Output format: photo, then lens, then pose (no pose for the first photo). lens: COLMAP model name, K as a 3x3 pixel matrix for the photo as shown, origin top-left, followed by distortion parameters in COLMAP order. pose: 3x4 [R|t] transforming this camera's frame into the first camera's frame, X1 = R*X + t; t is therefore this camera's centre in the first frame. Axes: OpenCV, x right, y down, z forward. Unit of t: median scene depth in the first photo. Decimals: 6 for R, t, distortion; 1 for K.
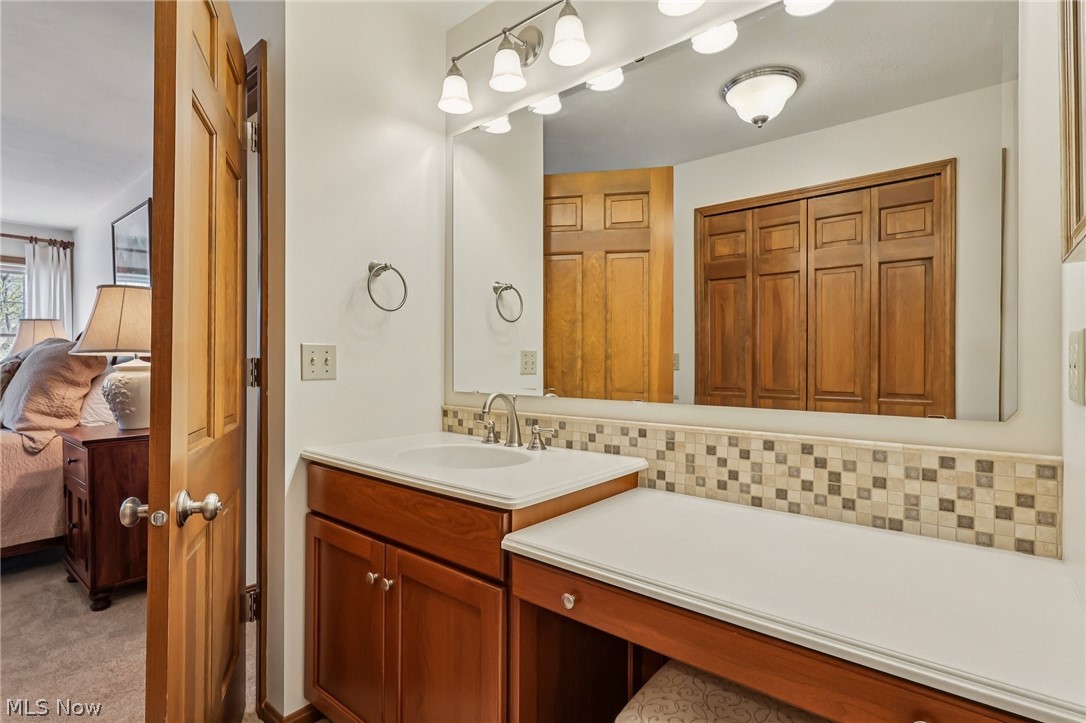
lens RADIAL K [[516.9, 0, 533.5], [0, 516.9, 369.4], [0, 0, 1]] dist [0.000040, 0.000394]
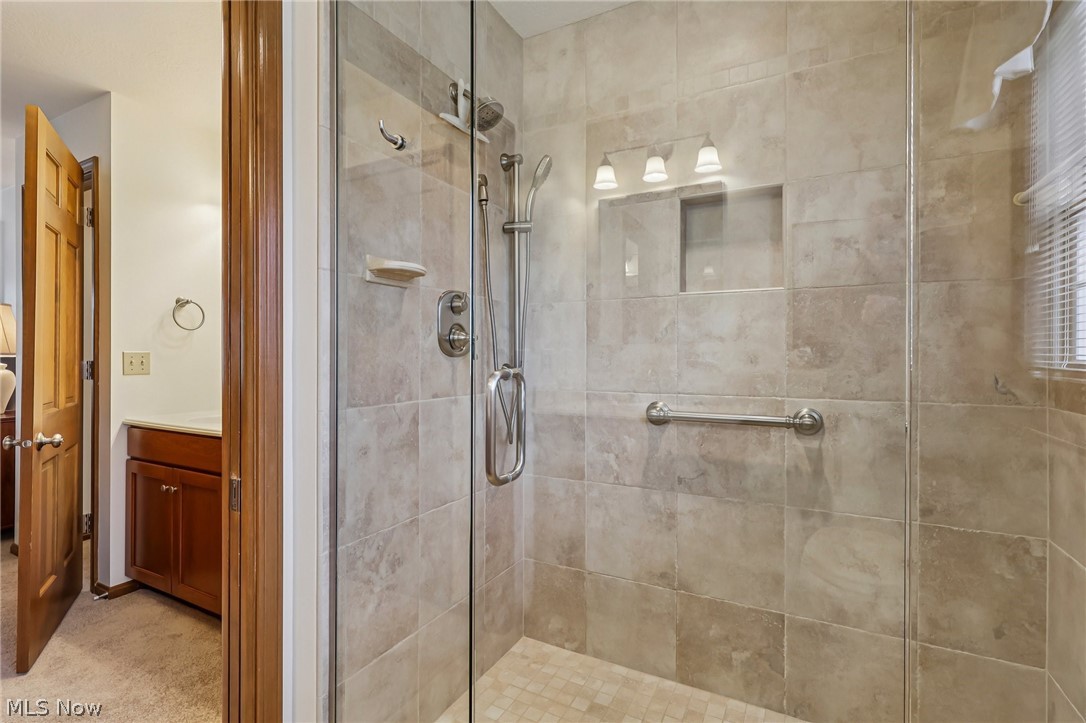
lens RADIAL K [[516.9, 0, 550.3], [0, 516.9, 354.7], [0, 0, 1]] dist [0.000040, 0.000394]
pose [[0.978180, -0.004836, 0.207701, 0.503801], [0.006600, 0.999948, -0.007801, -0.020435], [-0.207653, 0.009002, 0.978161, -0.824445]]
